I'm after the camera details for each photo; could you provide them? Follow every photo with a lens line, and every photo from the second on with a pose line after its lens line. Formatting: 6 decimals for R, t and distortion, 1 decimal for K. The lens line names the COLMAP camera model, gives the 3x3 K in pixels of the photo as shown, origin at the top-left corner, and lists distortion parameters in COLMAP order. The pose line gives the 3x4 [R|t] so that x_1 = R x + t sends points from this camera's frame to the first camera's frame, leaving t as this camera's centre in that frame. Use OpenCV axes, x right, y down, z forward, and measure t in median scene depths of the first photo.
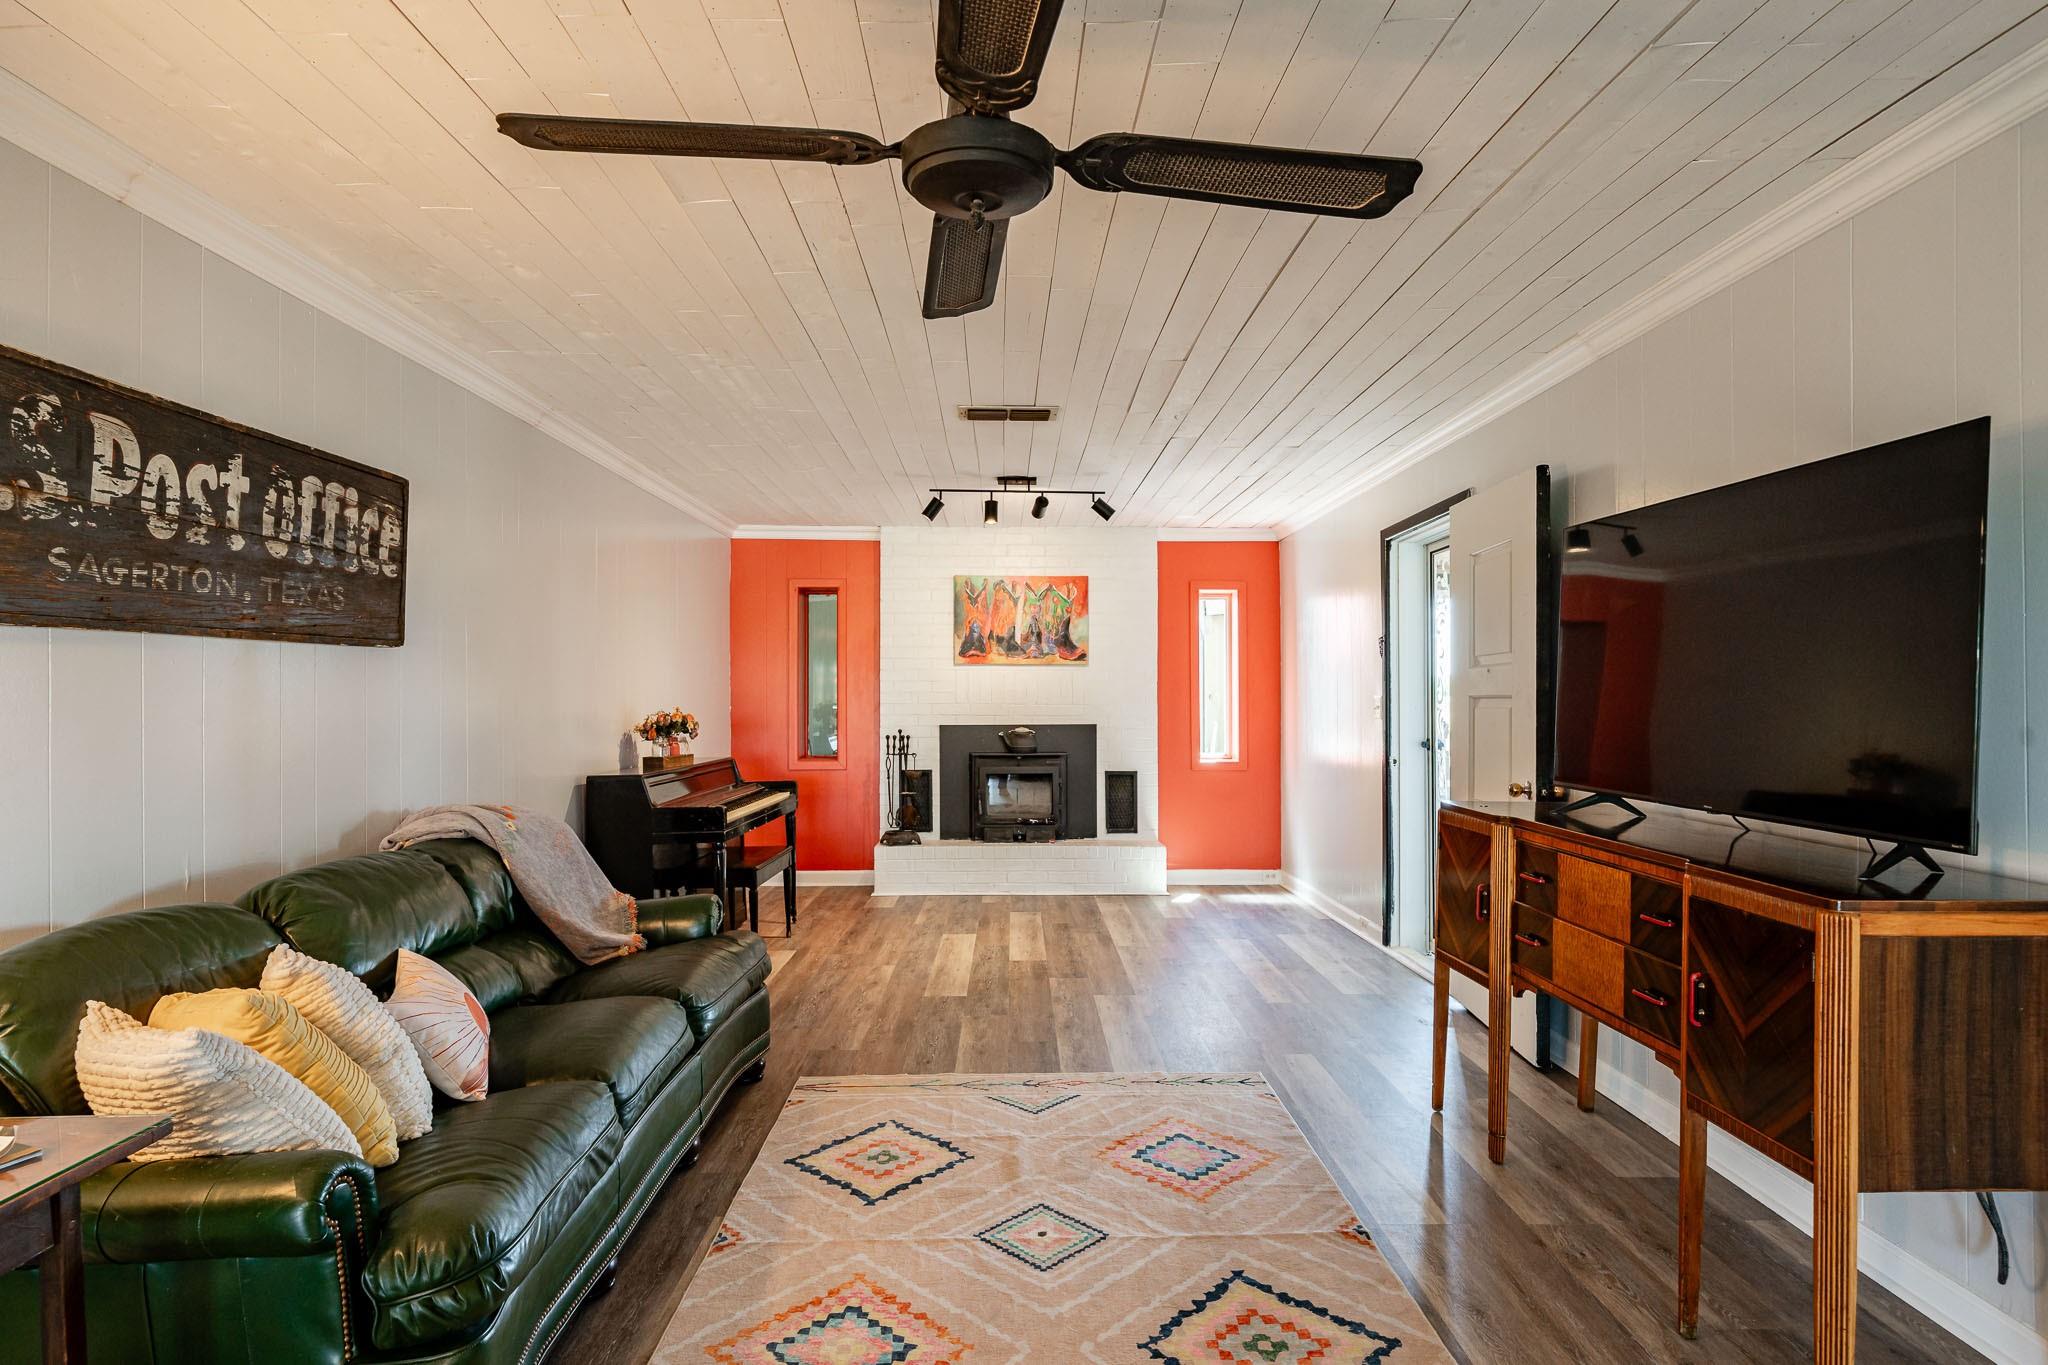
lens RADIAL K [[1087.2, 0, 1021.1], [0, 1087.2, 688.8], [0, 0, 1]] dist [0.002128, -0.000799]
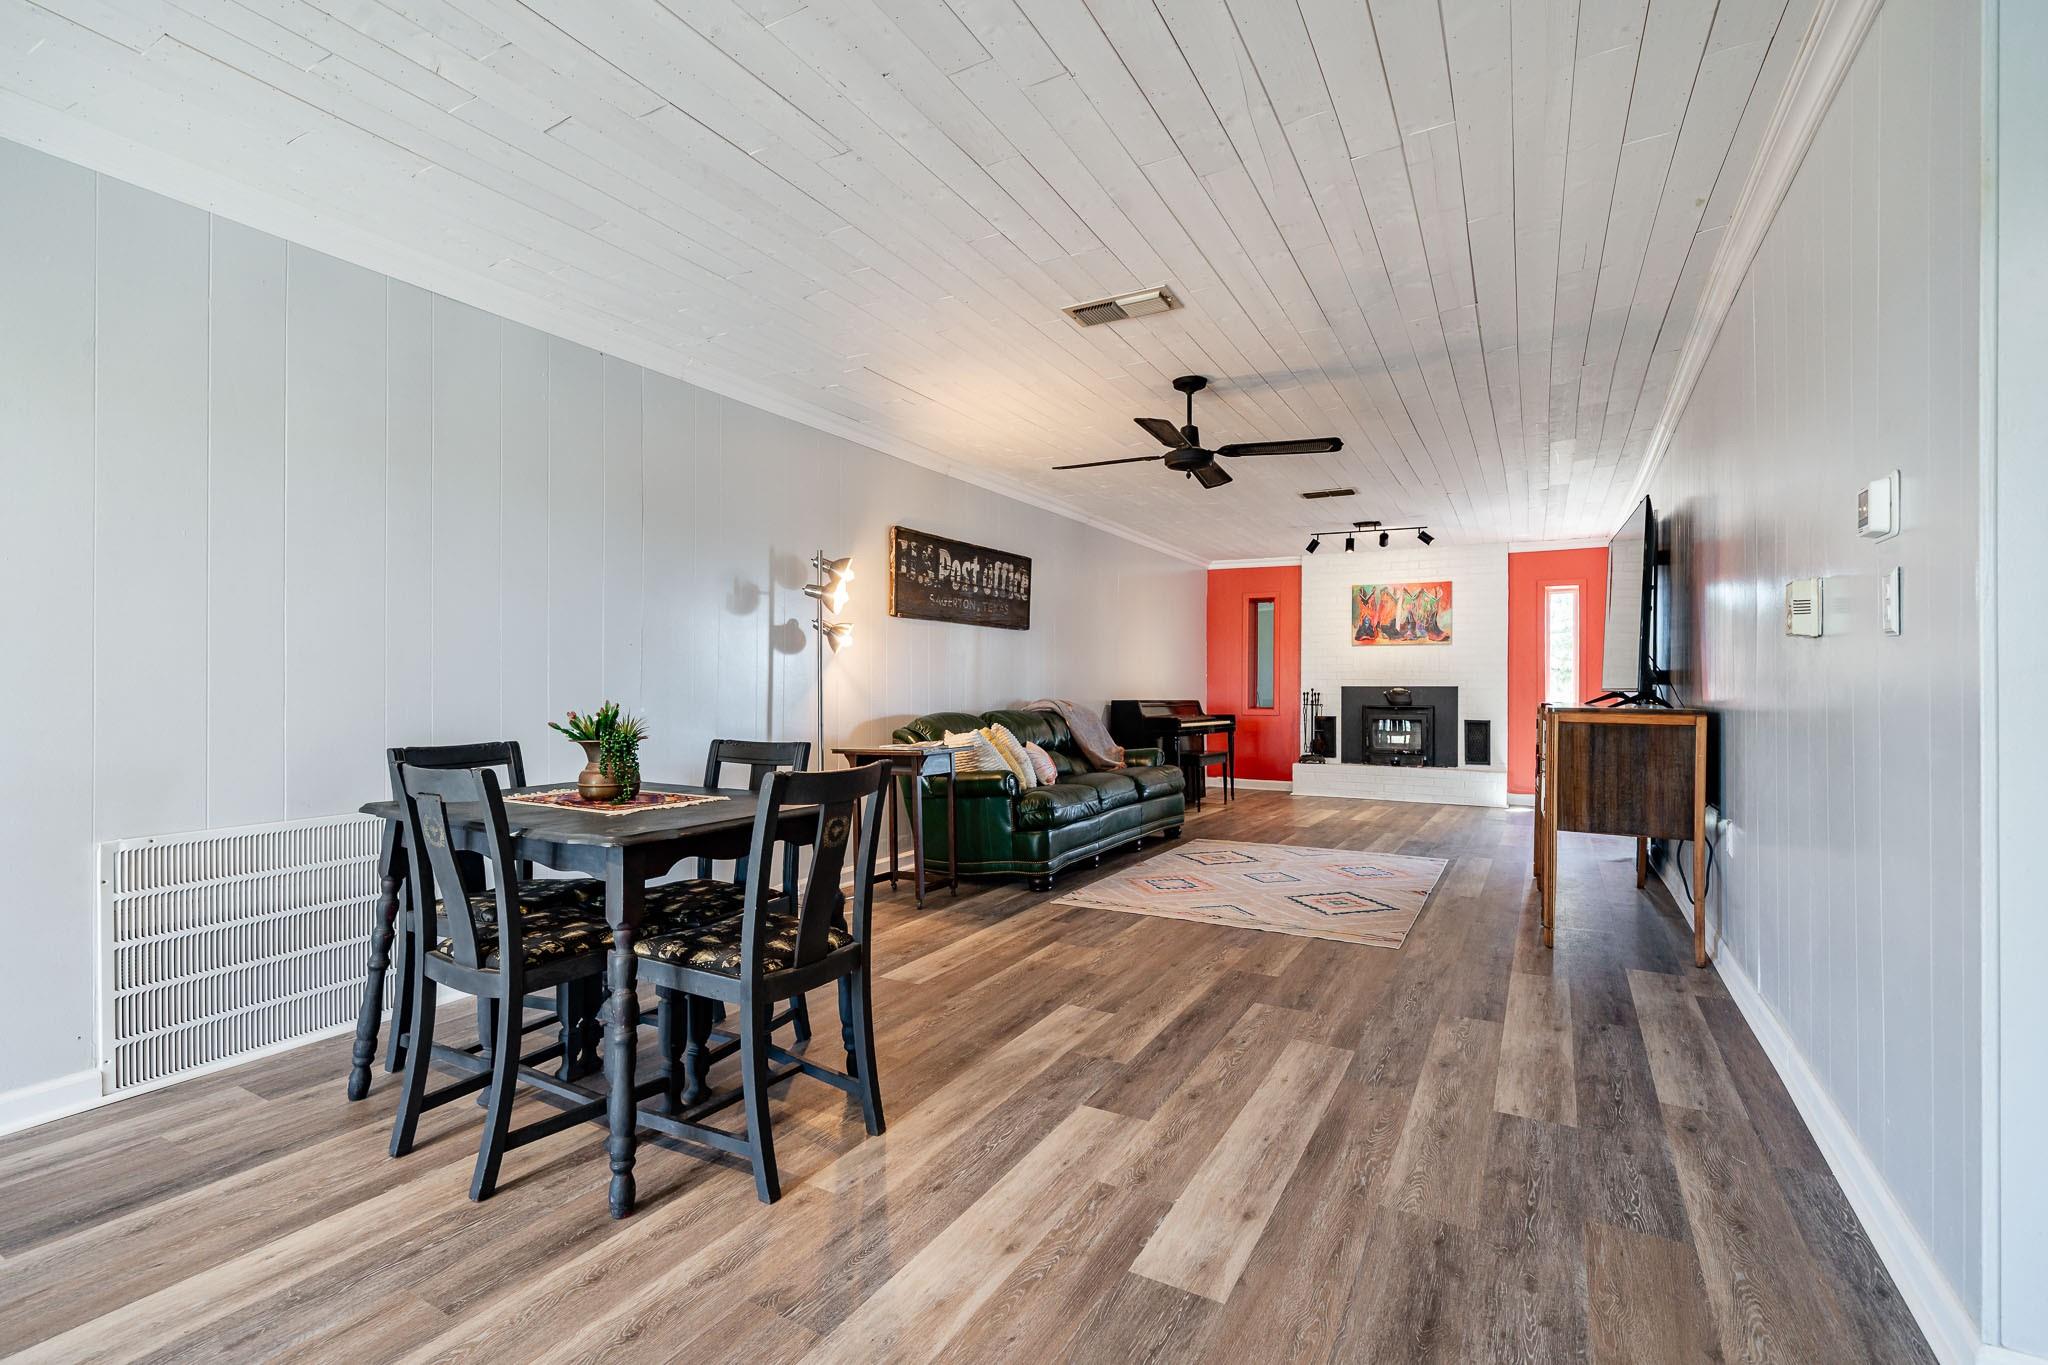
lens RADIAL K [[918.1, 0, 1024.6], [0, 918.1, 685.7], [0, 0, 1]] dist [0.002458, 0.000024]
pose [[0.865958, 0.003706, -0.500103, 0.283920], [-0.005012, 0.999987, -0.001267, 0.057882], [0.500092, 0.003603, 0.865965, -0.493042]]
